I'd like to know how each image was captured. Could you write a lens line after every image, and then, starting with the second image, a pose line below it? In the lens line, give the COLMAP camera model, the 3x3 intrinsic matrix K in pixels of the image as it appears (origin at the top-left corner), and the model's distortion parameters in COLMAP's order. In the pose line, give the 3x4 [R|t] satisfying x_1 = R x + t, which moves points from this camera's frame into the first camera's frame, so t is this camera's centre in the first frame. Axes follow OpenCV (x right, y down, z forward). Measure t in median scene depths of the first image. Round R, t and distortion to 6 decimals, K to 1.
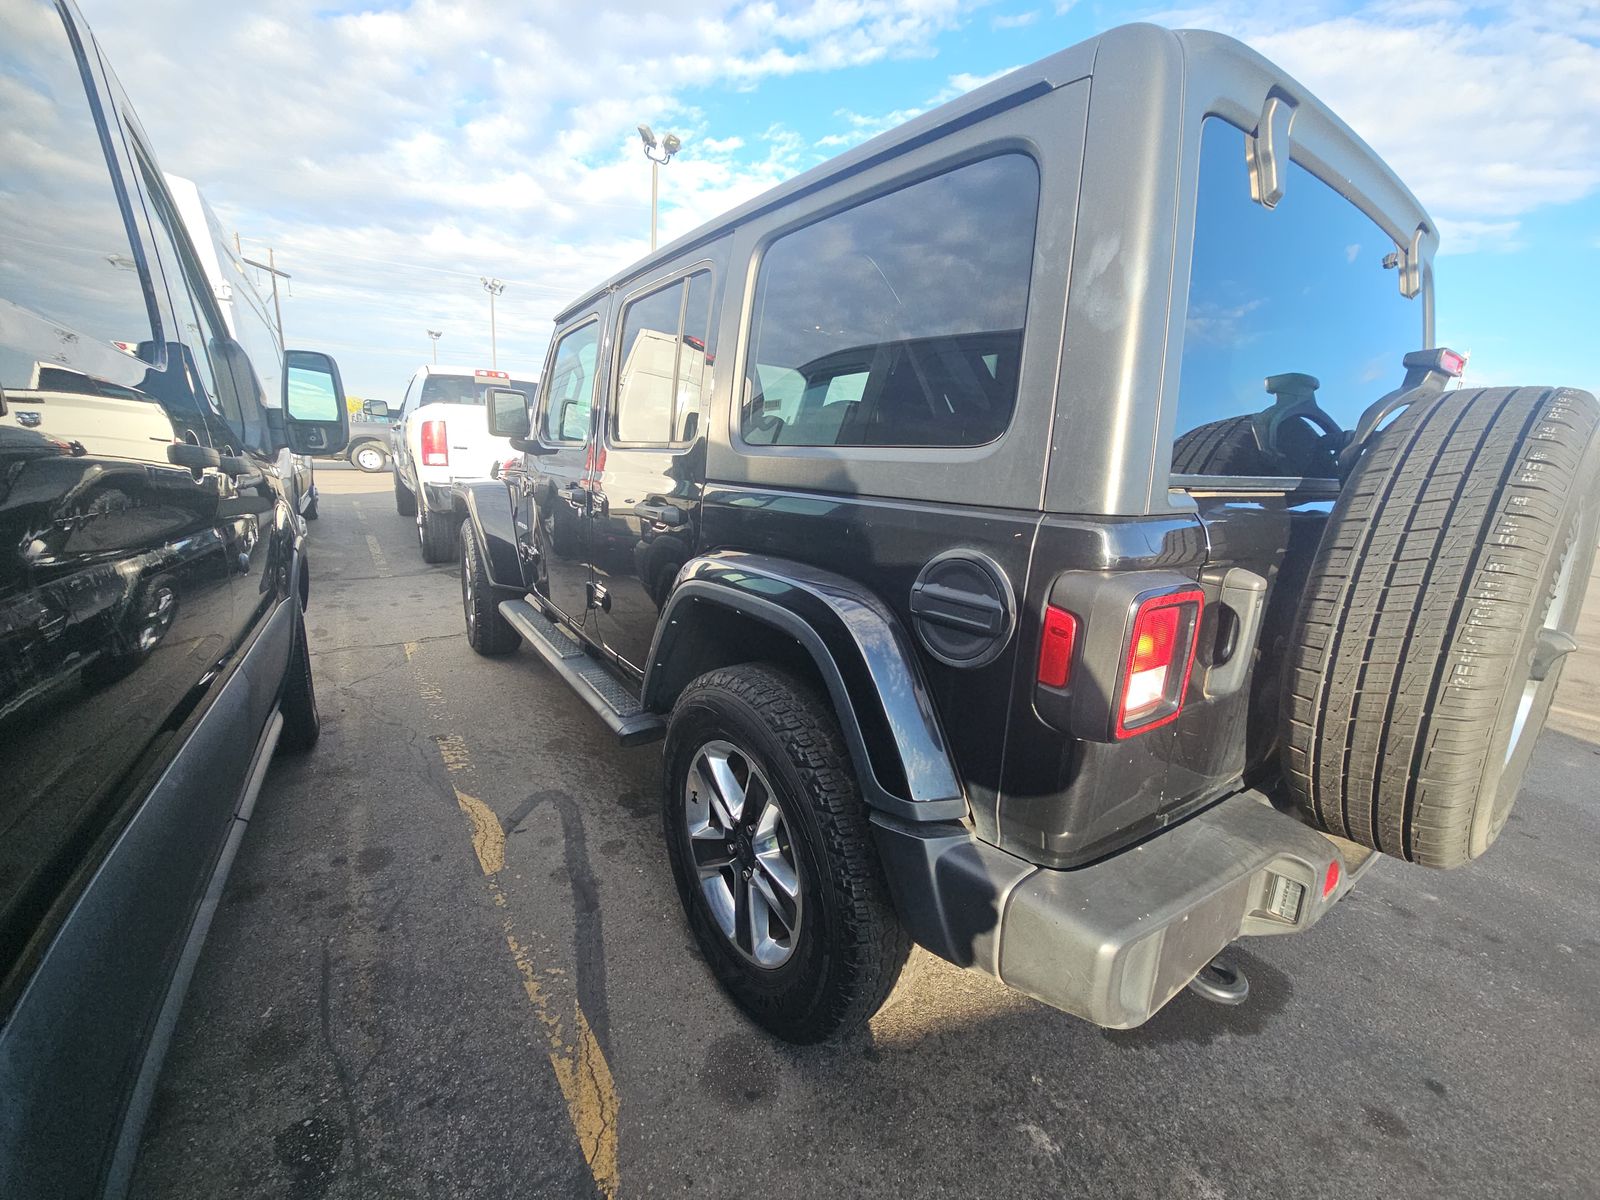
lens RADIAL K [[654.9, 0, 795.9], [0, 654.9, 600.1], [0, 0, 1]] dist [0.016241, -0.012892]
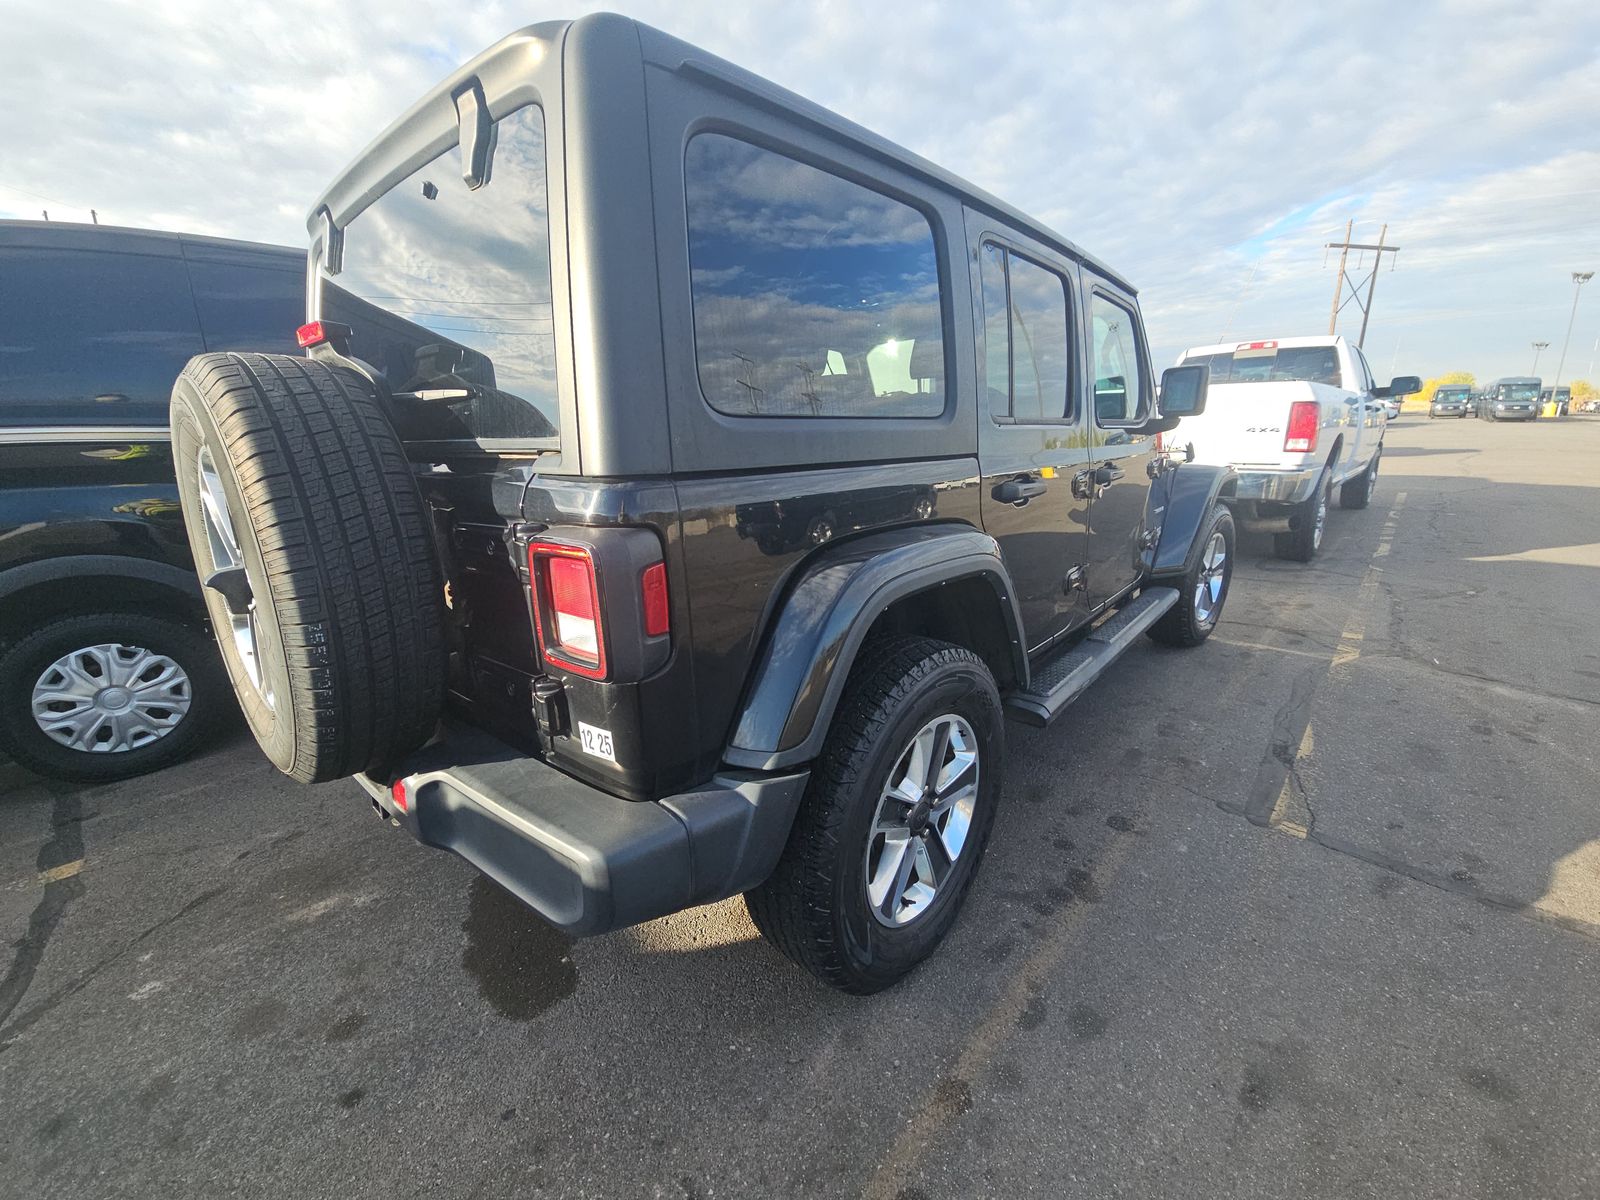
lens RADIAL K [[652.5, 0, 800.0], [0, 652.5, 600.0], [0, 0, 1]] dist [0.049084, -0.031033]
pose [[0.198620, 0.195921, -0.960294, 1.990855], [-0.182024, 0.970143, 0.160282, -0.227238], [0.963025, 0.142962, 0.228352, 1.371514]]
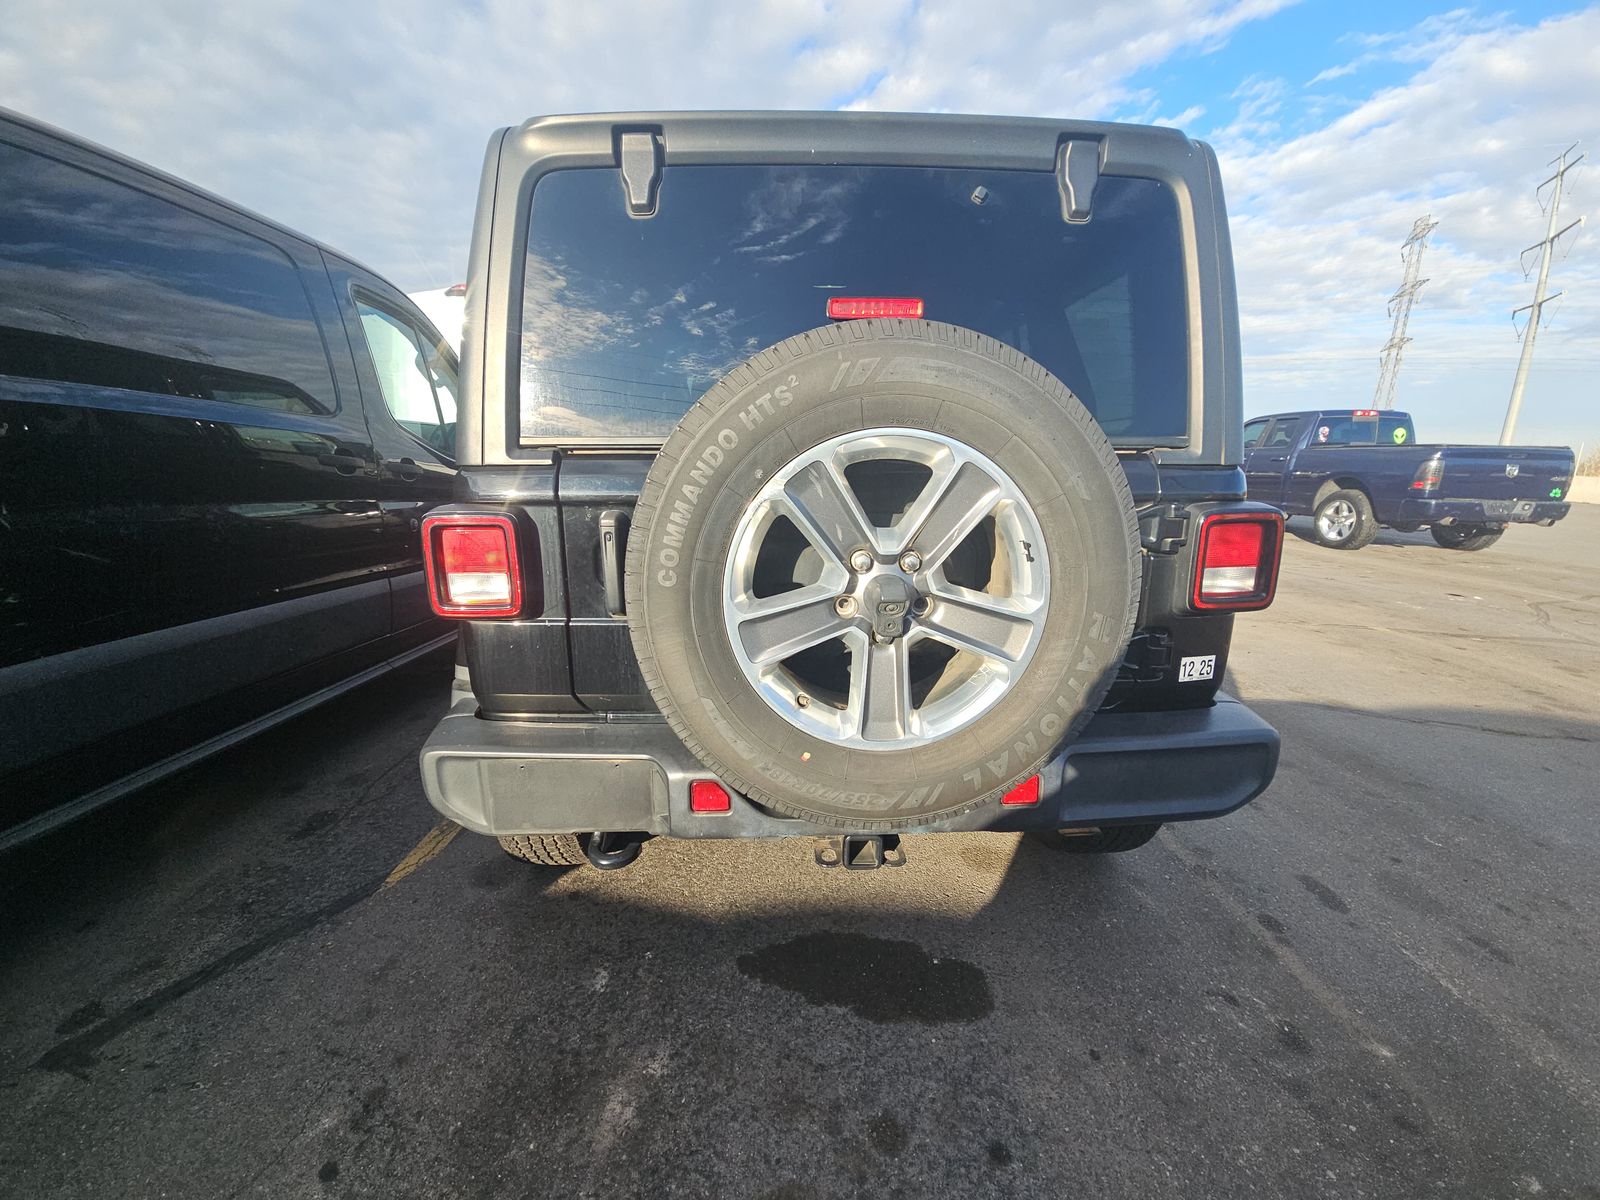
lens RADIAL K [[654.9, 0, 795.9], [0, 654.9, 600.1], [0, 0, 1]] dist [0.016241, -0.012892]
pose [[0.830649, 0.075028, -0.551719, 1.243109], [-0.087870, 0.996127, 0.003170, 0.059889], [0.549820, 0.045846, 0.834024, 0.122702]]
